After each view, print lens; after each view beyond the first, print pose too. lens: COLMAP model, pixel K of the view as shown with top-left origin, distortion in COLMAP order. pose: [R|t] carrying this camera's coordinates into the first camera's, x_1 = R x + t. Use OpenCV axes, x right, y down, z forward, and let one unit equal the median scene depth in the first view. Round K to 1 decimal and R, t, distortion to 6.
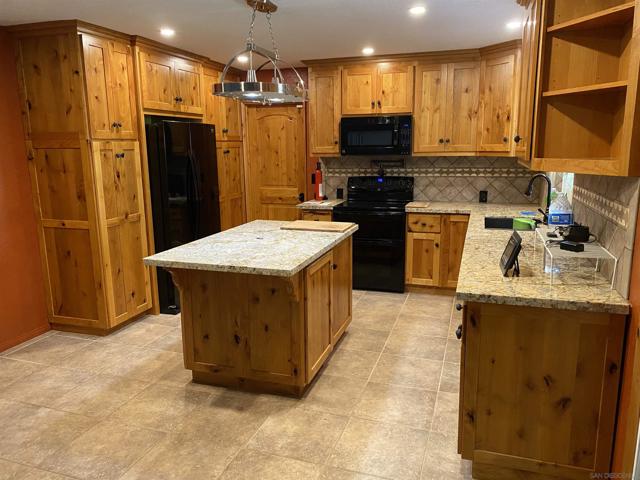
lens RADIAL K [[484.3, 0, 320.0], [0, 484.3, 240.0], [0, 0, 1]] dist [0.057673, -0.069493]
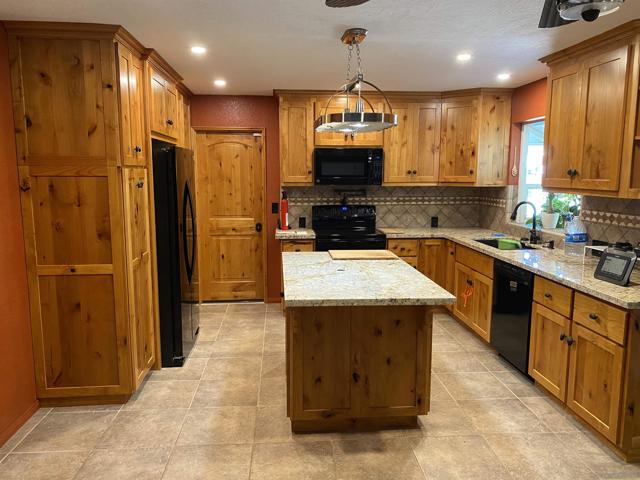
lens RADIAL K [[484.3, 0, 320.0], [0, 484.3, 240.0], [0, 0, 1]] dist [0.057673, -0.069493]
pose [[0.920503, -0.041426, 0.388532, -0.395372], [0.063466, 0.997011, -0.044060, -0.017509], [-0.385546, 0.065216, 0.920381, 0.088868]]
